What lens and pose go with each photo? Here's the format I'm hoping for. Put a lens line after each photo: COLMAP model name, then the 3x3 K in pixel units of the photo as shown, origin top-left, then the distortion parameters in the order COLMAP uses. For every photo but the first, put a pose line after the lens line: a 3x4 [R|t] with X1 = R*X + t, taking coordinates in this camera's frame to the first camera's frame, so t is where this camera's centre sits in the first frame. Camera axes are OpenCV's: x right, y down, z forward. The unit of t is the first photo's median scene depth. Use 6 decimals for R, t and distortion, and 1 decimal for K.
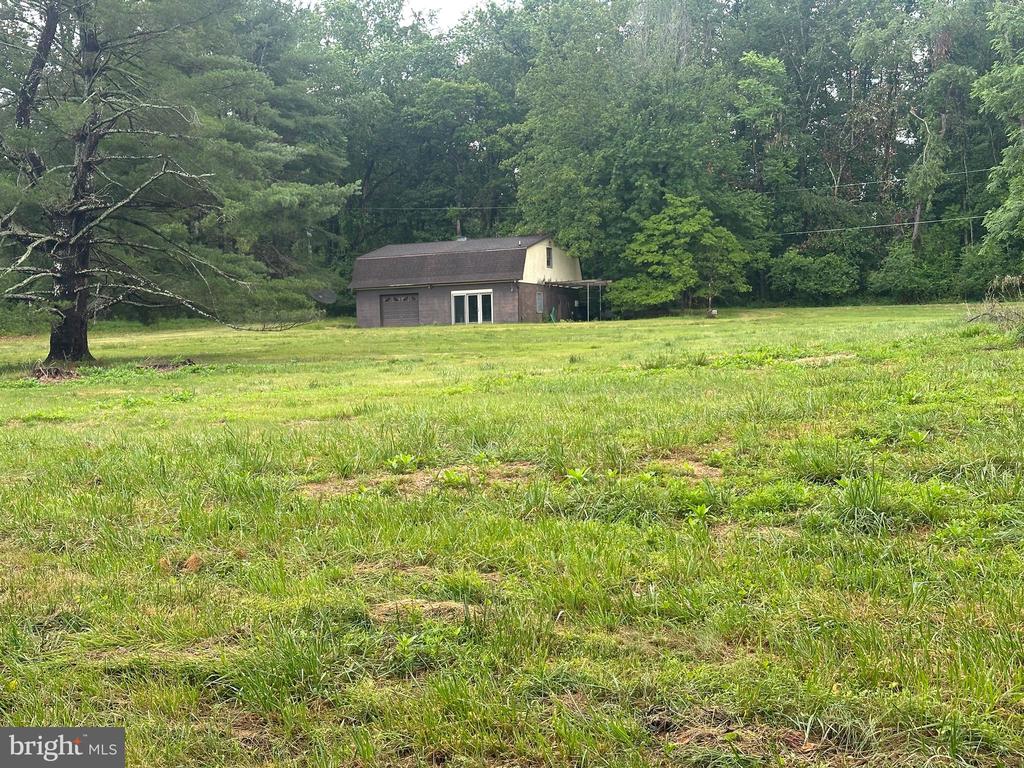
lens RADIAL K [[1421.1, 0, 512.0], [0, 1421.1, 384.0], [0, 0, 1]] dist [0.205810, -0.003536]
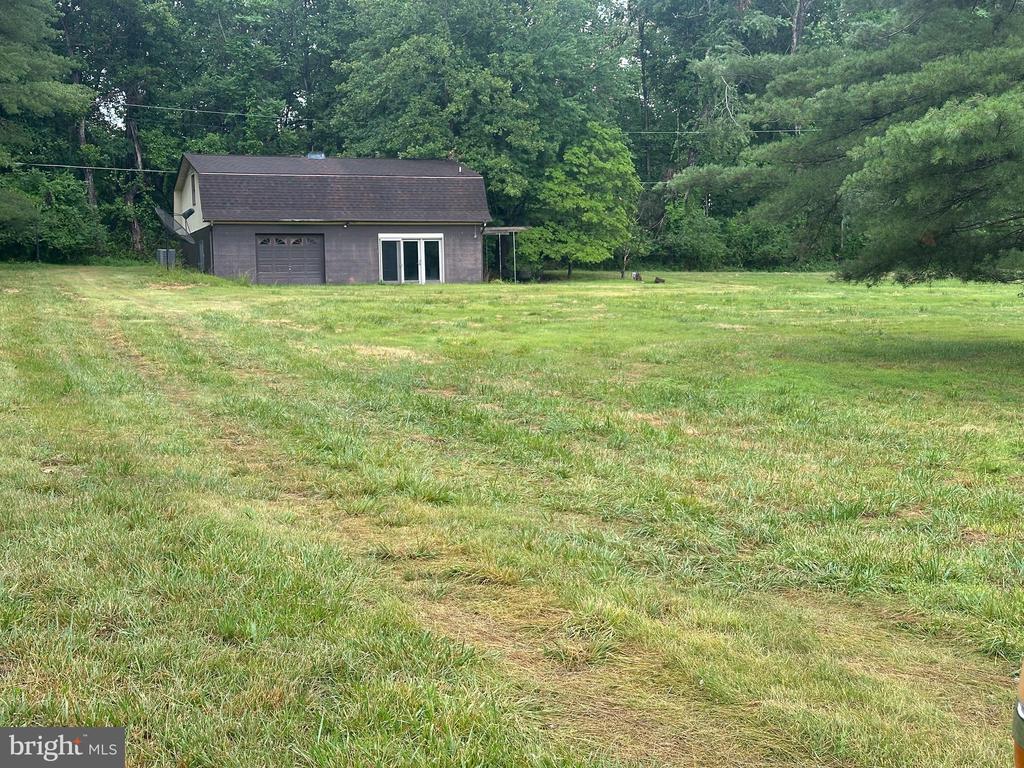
lens RADIAL K [[1421.1, 0, 512.0], [0, 1421.1, 384.0], [0, 0, 1]] dist [0.205810, -0.003536]
pose [[0.697507, -0.030204, 0.715941, -1.083634], [0.009467, 0.999412, 0.032940, -0.034752], [-0.716515, -0.016198, 0.697383, 1.073238]]
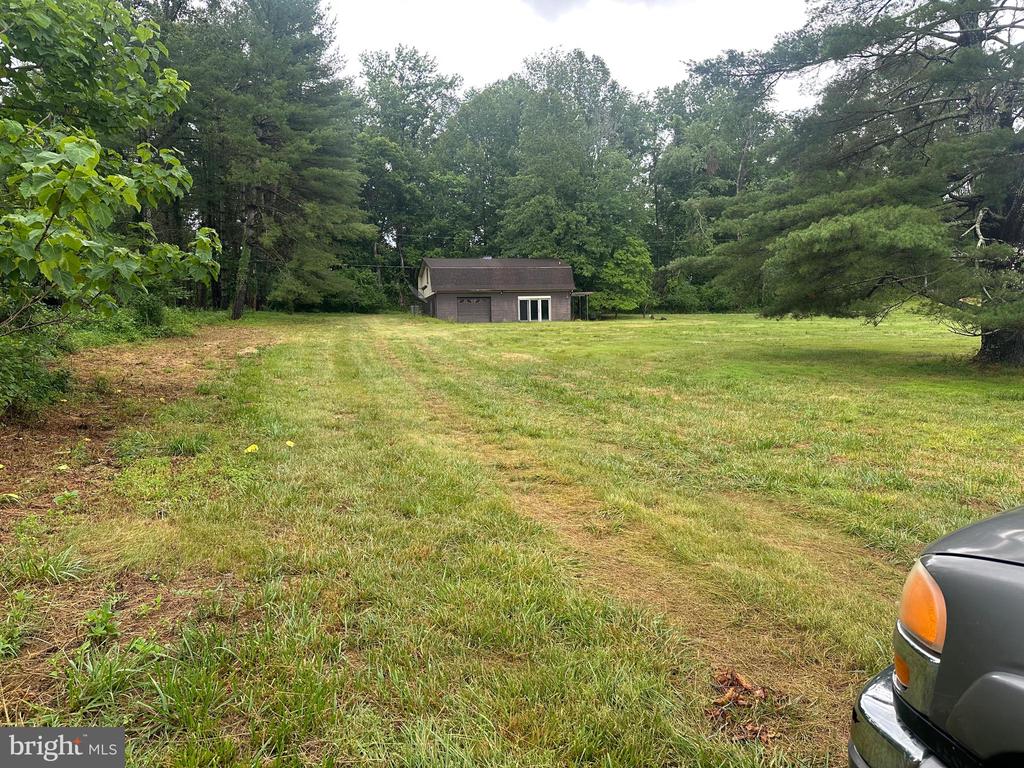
lens RADIAL K [[712.7, 0, 512.0], [0, 712.7, 384.0], [0, 0, 1]] dist [0.219193, -0.353174]
pose [[0.768933, -0.039558, 0.638105, -1.068515], [0.011527, 0.998780, 0.048027, -0.034316], [-0.639226, -0.029574, 0.768450, 1.082392]]
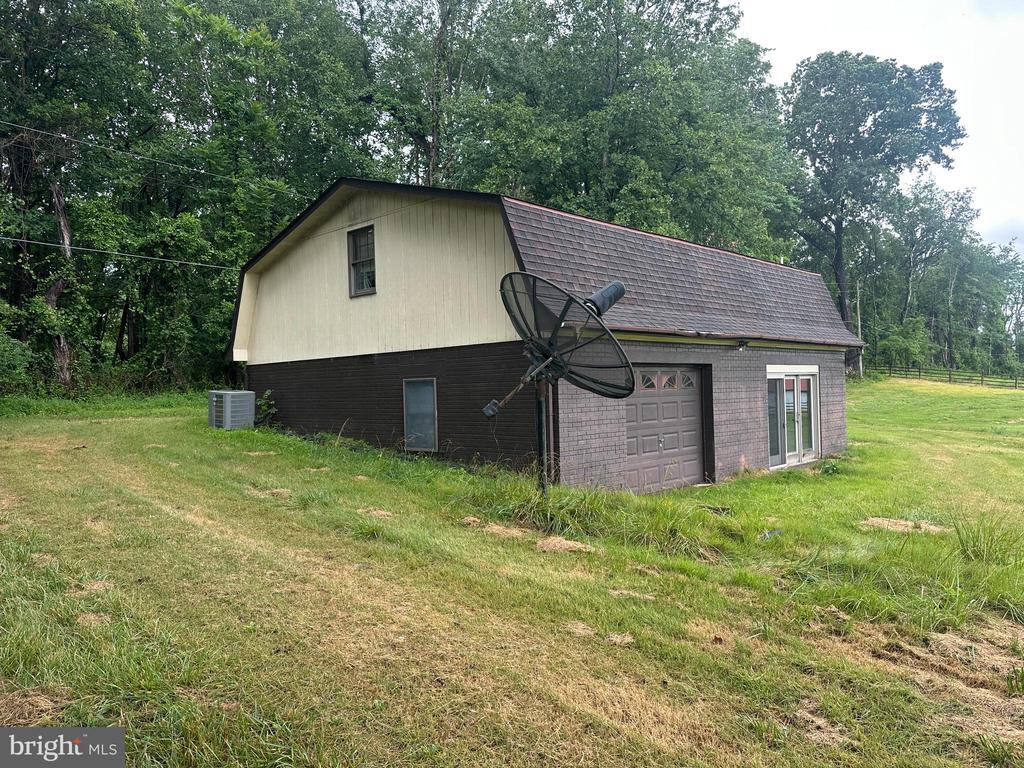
lens RADIAL K [[712.7, 0, 512.0], [0, 712.7, 384.0], [0, 0, 1]] dist [0.219193, -0.353174]
pose [[0.314036, 0.022692, 0.949140, -0.507929], [0.021879, 0.999276, -0.031129, -0.126273], [-0.949159, 0.030542, 0.313312, 2.238348]]
